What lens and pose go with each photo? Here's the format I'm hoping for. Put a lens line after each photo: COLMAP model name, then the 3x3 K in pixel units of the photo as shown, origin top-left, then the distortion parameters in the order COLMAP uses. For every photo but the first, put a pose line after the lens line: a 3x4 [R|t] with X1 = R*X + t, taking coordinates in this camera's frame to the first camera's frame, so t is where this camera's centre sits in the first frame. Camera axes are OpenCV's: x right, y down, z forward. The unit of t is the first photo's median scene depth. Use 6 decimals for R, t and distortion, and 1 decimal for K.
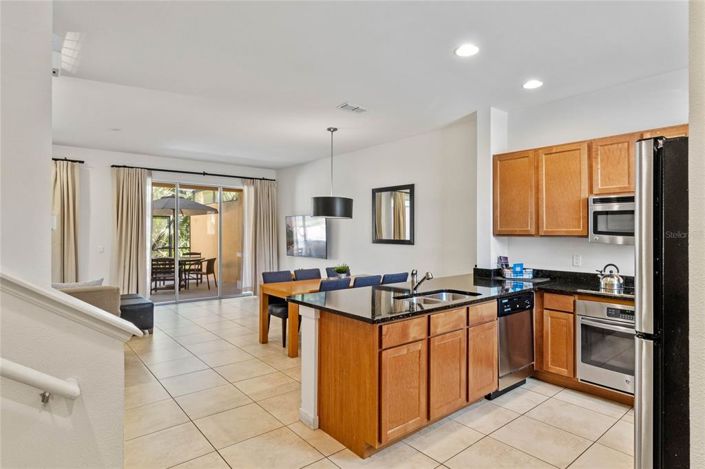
lens RADIAL K [[386.6, 0, 352.5], [0, 386.6, 234.5], [0, 0, 1]] dist [-0.001434, -0.000160]
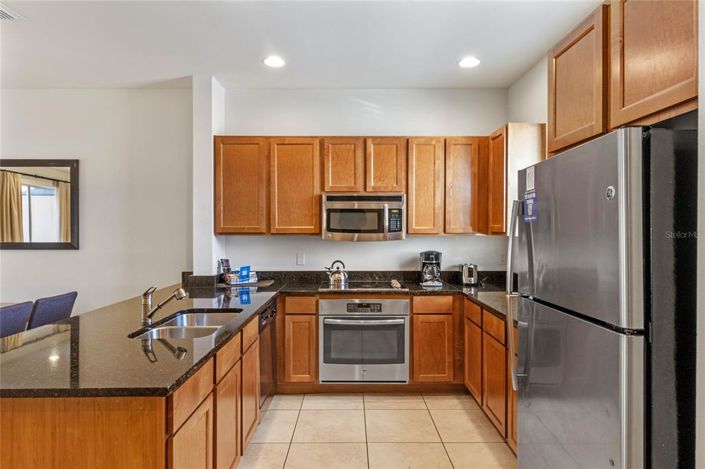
lens RADIAL K [[408.6, 0, 352.5], [0, 408.6, 234.5], [0, 0, 1]] dist [0.002938, -0.000204]
pose [[0.627678, -0.009486, 0.778415, -0.152826], [0.008531, 0.999950, 0.005306, 0.001304], [-0.778427, 0.003310, 0.627727, 0.281674]]
